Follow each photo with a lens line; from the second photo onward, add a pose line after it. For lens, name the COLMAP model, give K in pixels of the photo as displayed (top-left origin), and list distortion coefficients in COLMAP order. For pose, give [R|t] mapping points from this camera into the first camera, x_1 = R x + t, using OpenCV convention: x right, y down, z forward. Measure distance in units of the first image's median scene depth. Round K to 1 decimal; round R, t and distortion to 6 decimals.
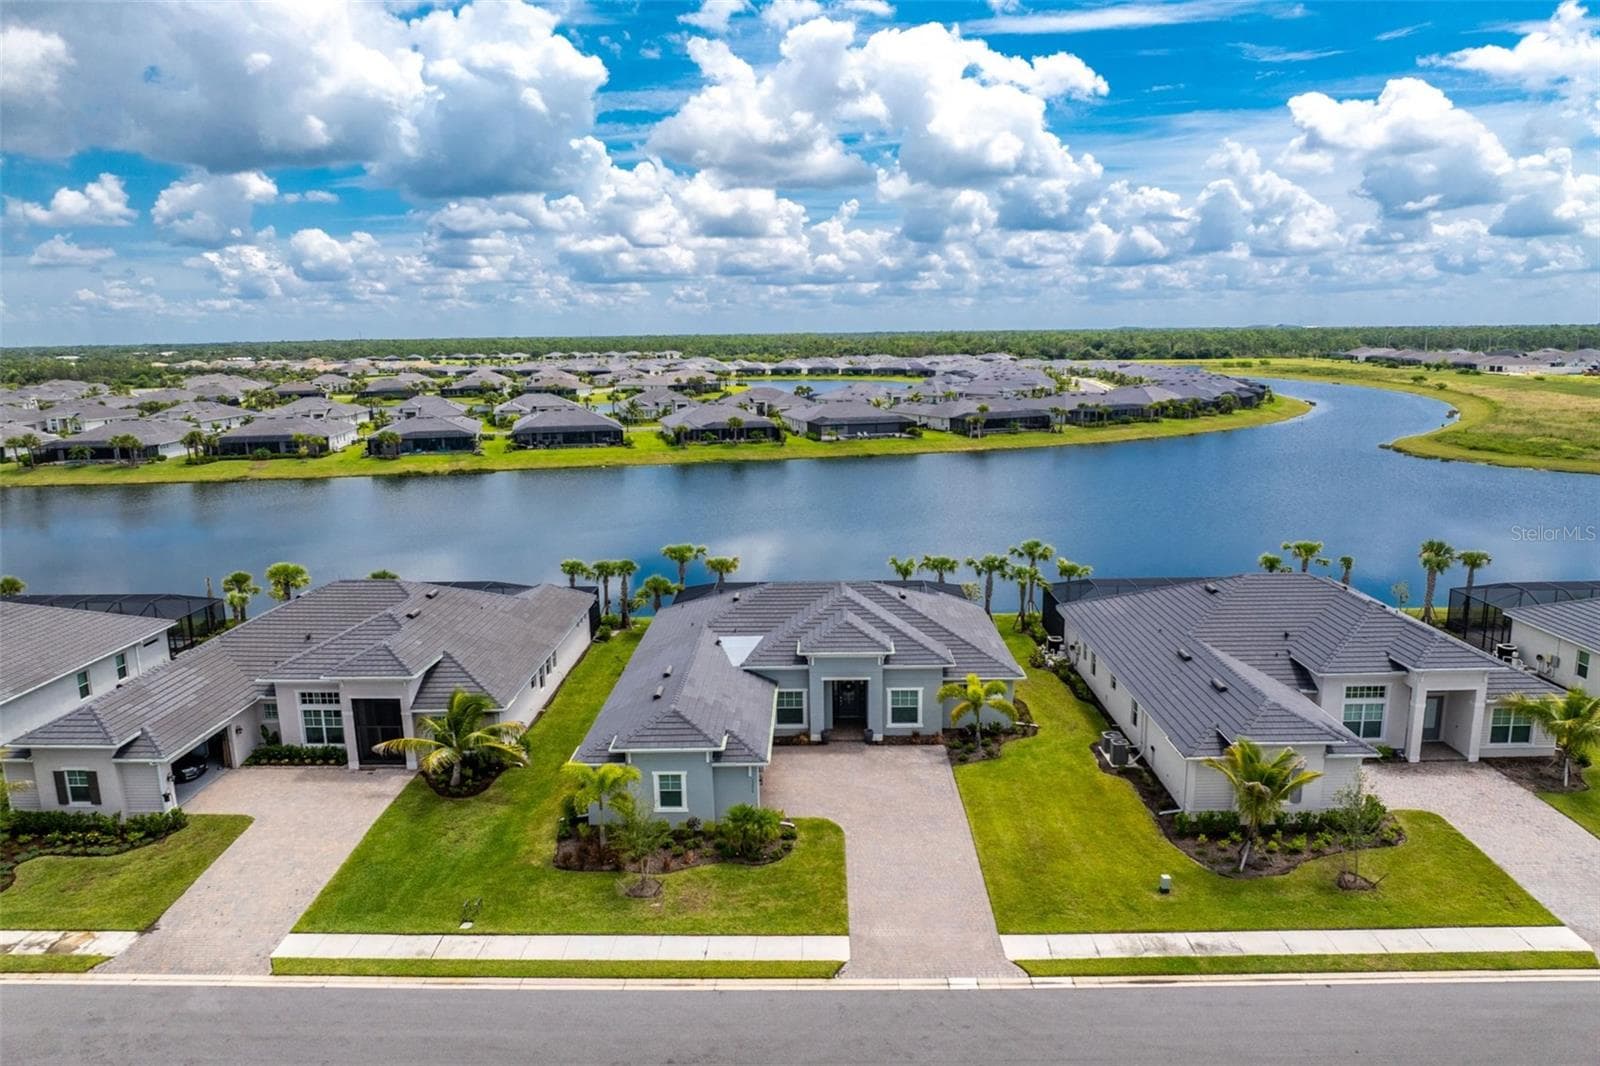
lens RADIAL K [[1024.4, 0, 800.0], [0, 1024.4, 533.0], [0, 0, 1]] dist [-0.057966, 0.028074]
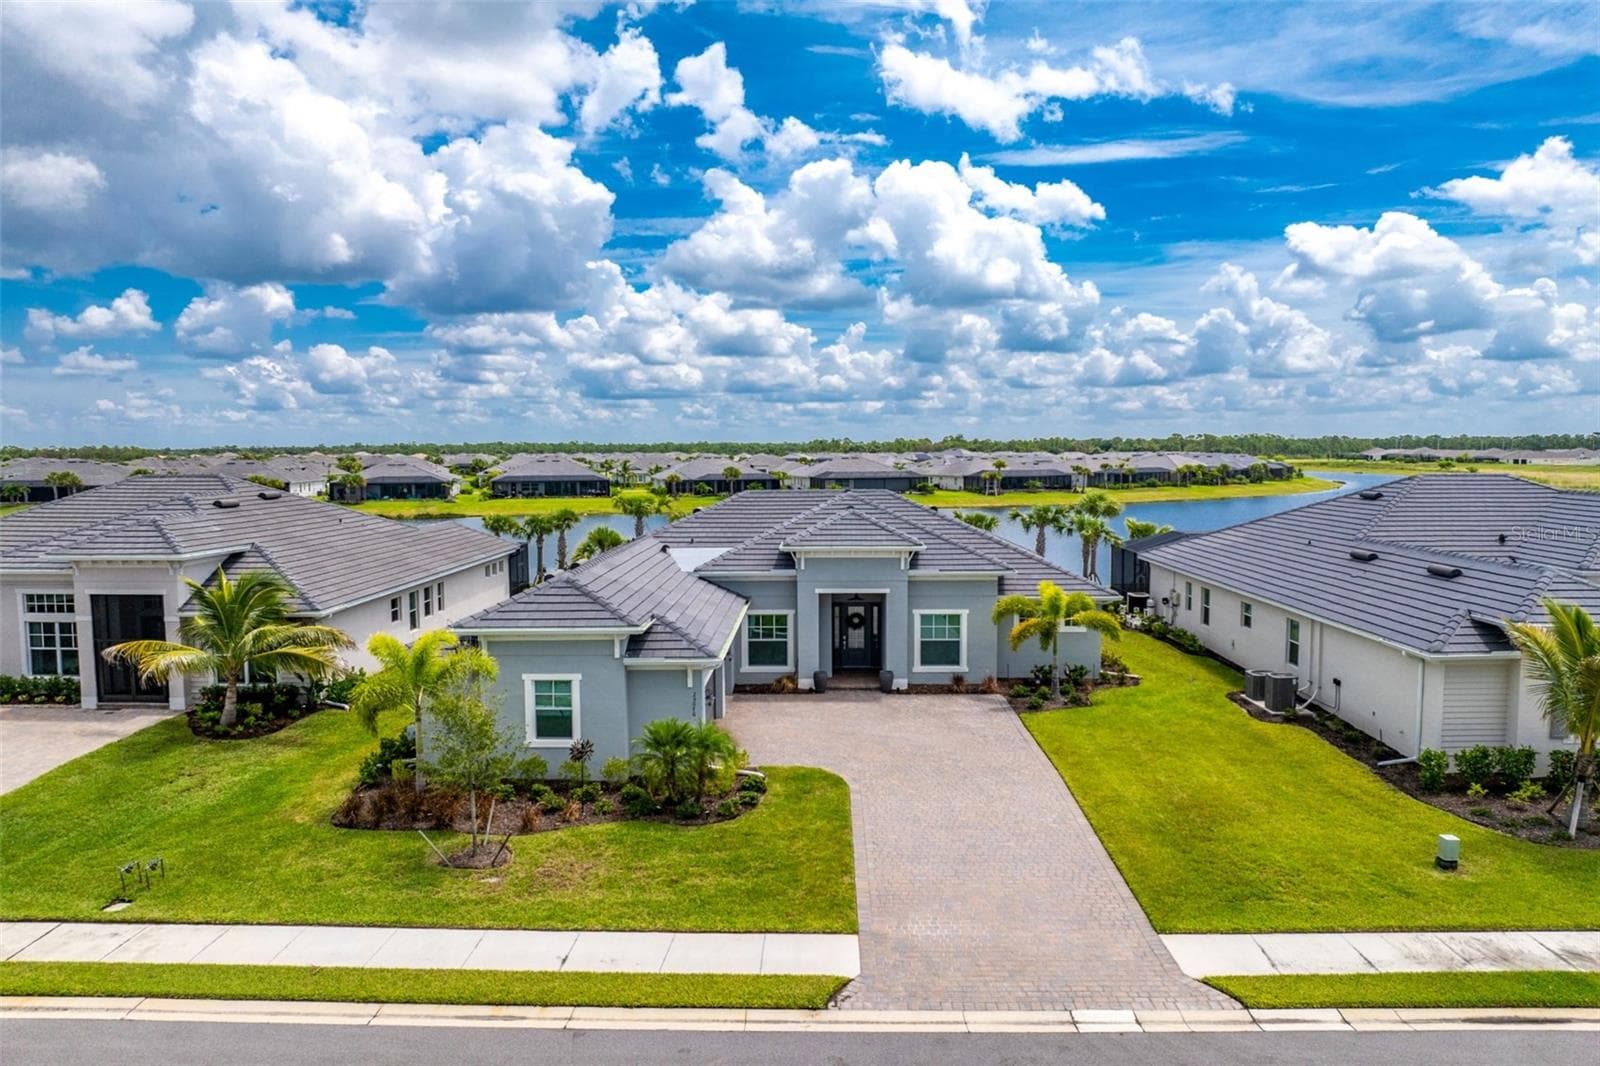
lens RADIAL K [[1024.4, 0, 800.0], [0, 1024.4, 533.0], [0, 0, 1]] dist [-0.057966, 0.028074]
pose [[0.999952, 0.008236, -0.005311, 0.014483], [-0.008785, 0.993517, -0.113347, 0.181221], [0.004343, 0.113388, 0.993541, 0.338673]]
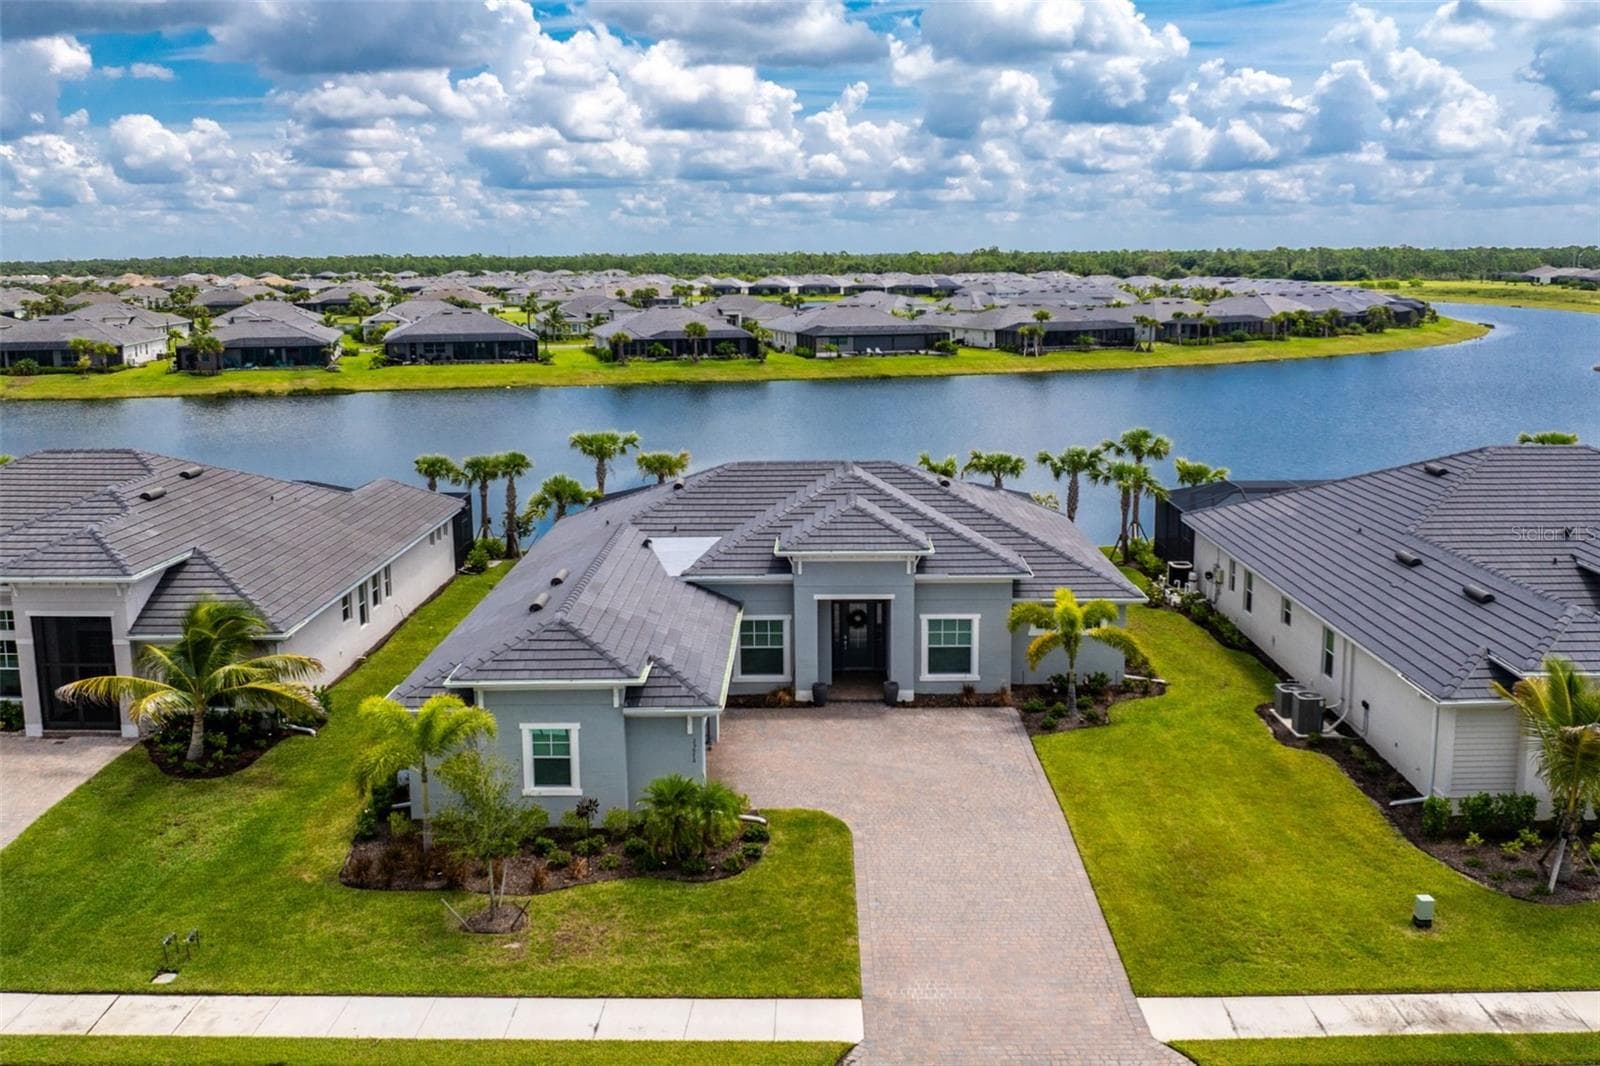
lens RADIAL K [[1370.3, 0, 797.3], [0, 1370.3, 476.2], [0, 0, 1]] dist [-0.052032, 0.016140]
pose [[0.999960, 0.005102, 0.007296, 0.004878], [-0.004840, 0.999360, -0.035452, 0.100091], [-0.007472, 0.035415, 0.999345, 0.183395]]
